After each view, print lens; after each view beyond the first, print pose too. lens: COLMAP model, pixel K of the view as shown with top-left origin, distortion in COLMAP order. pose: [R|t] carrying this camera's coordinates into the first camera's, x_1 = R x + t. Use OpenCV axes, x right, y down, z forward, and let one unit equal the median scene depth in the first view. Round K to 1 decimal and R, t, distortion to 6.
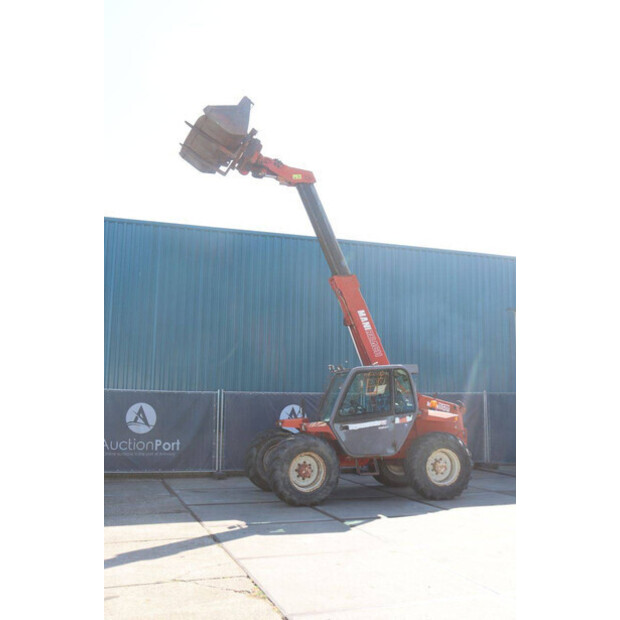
lens RADIAL K [[666.2, 0, 303.0], [0, 666.2, 291.3], [0, 0, 1]] dist [-0.070086, 0.000000]
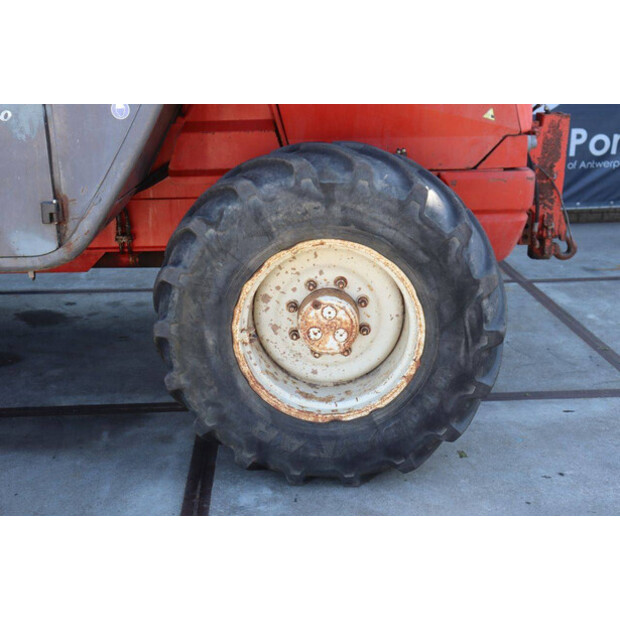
lens RADIAL K [[876.3, 0, 312.6], [0, 876.3, 307.5], [0, 0, 1]] dist [0.052600, 0.000000]
pose [[0.965709, 0.057179, -0.253252, 0.268378], [0.056186, 0.906303, 0.418876, 0.151364], [0.253474, -0.418742, 0.872013, 0.771436]]
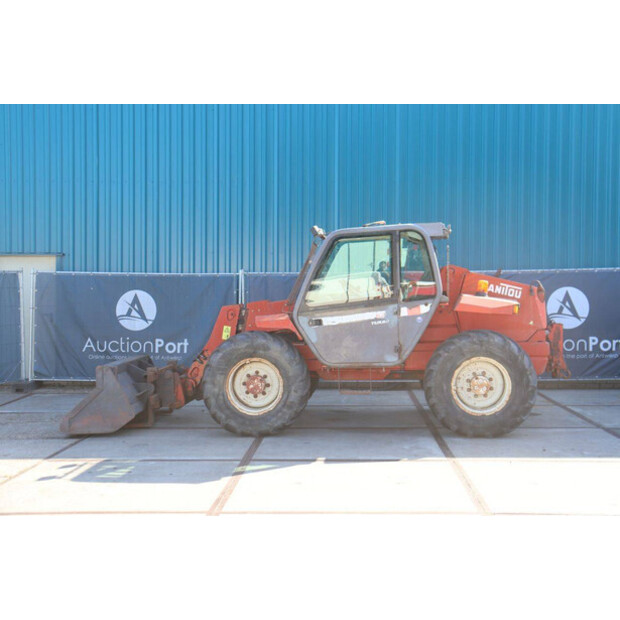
lens RADIAL K [[876.3, 0, 314.8], [0, 876.3, 293.4], [0, 0, 1]] dist [0.052600, 0.000000]
pose [[0.936605, -0.009522, -0.350257, 0.351799], [0.067965, 0.985582, 0.154948, 0.040937], [0.343732, -0.168930, 0.923748, 0.195146]]
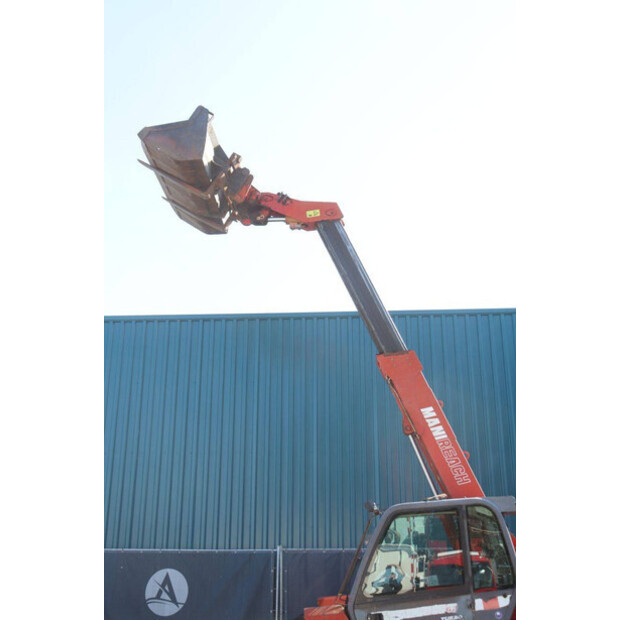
lens RADIAL K [[750.4, 0, 304.3], [0, 750.4, 304.9], [0, 0, 1]] dist [0.049752, 0.000000]
pose [[0.925371, -0.130415, -0.355921, 0.258912], [0.074465, 0.983200, -0.166654, 0.046081], [0.371676, 0.127713, 0.919536, 0.342041]]
